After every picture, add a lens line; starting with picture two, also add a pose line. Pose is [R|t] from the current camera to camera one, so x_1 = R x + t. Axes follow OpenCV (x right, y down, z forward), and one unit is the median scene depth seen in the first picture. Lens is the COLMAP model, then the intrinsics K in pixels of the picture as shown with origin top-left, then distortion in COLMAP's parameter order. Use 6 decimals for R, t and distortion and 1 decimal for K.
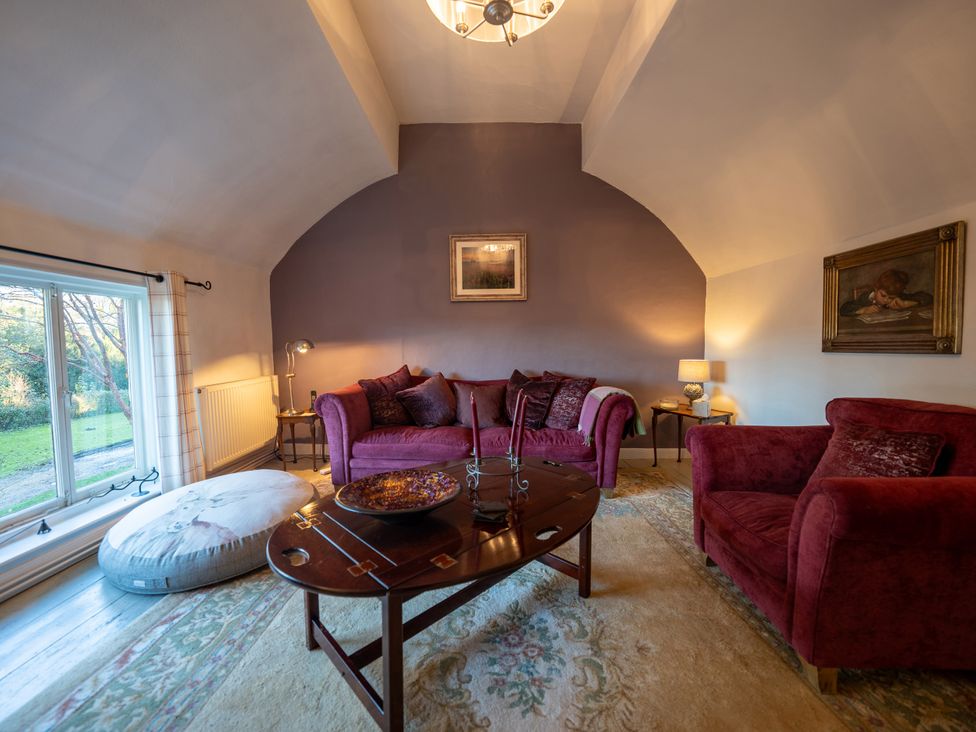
lens RADIAL K [[385.9, 0, 486.0], [0, 385.9, 362.6], [0, 0, 1]] dist [-0.024463, 0.004308]
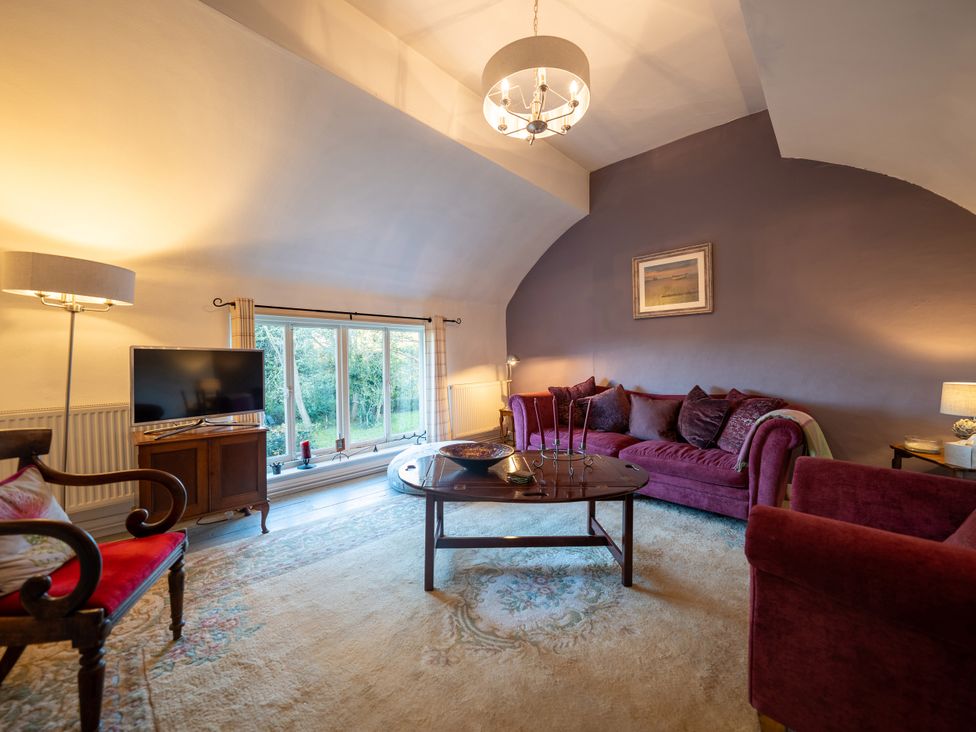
lens RADIAL K [[385.9, 0, 486.0], [0, 385.9, 362.6], [0, 0, 1]] dist [-0.024463, 0.004308]
pose [[0.724348, 0.009764, -0.689365, 0.453738], [-0.032844, 0.999253, -0.020357, -0.002159], [0.688651, 0.037387, 0.724128, -0.071608]]
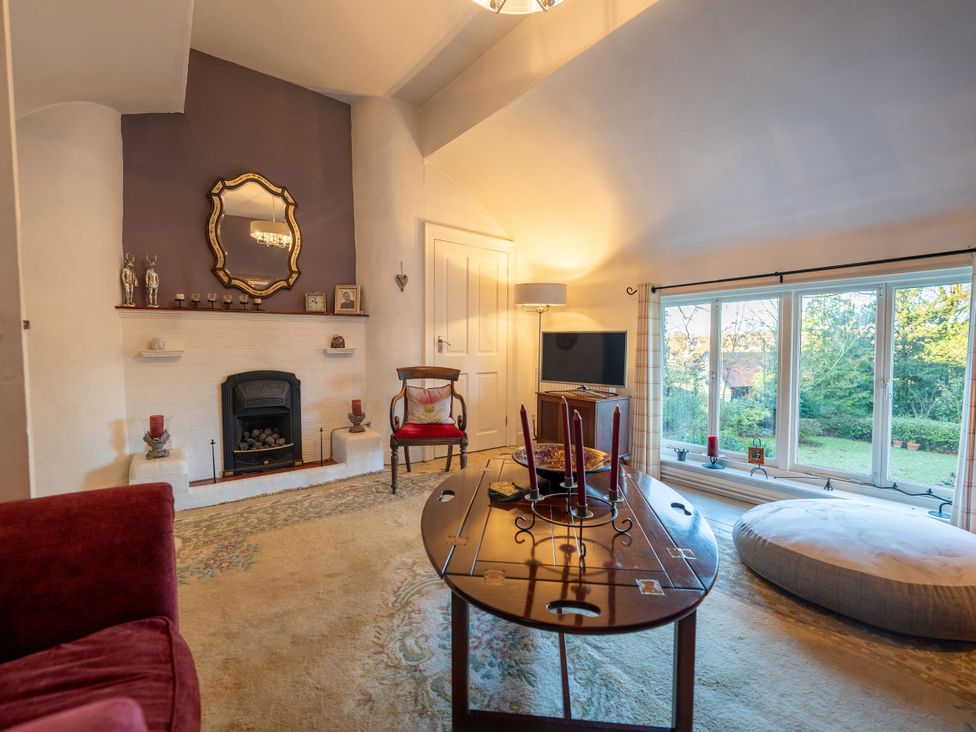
lens RADIAL K [[410.3, 0, 476.2], [0, 410.3, 363.3], [0, 0, 1]] dist [-0.021394, 0.000100]
pose [[-0.802930, 0.022611, -0.595645, 0.372181], [-0.033190, 0.996034, 0.082551, -0.025629], [0.595149, 0.086053, -0.798995, 0.913867]]
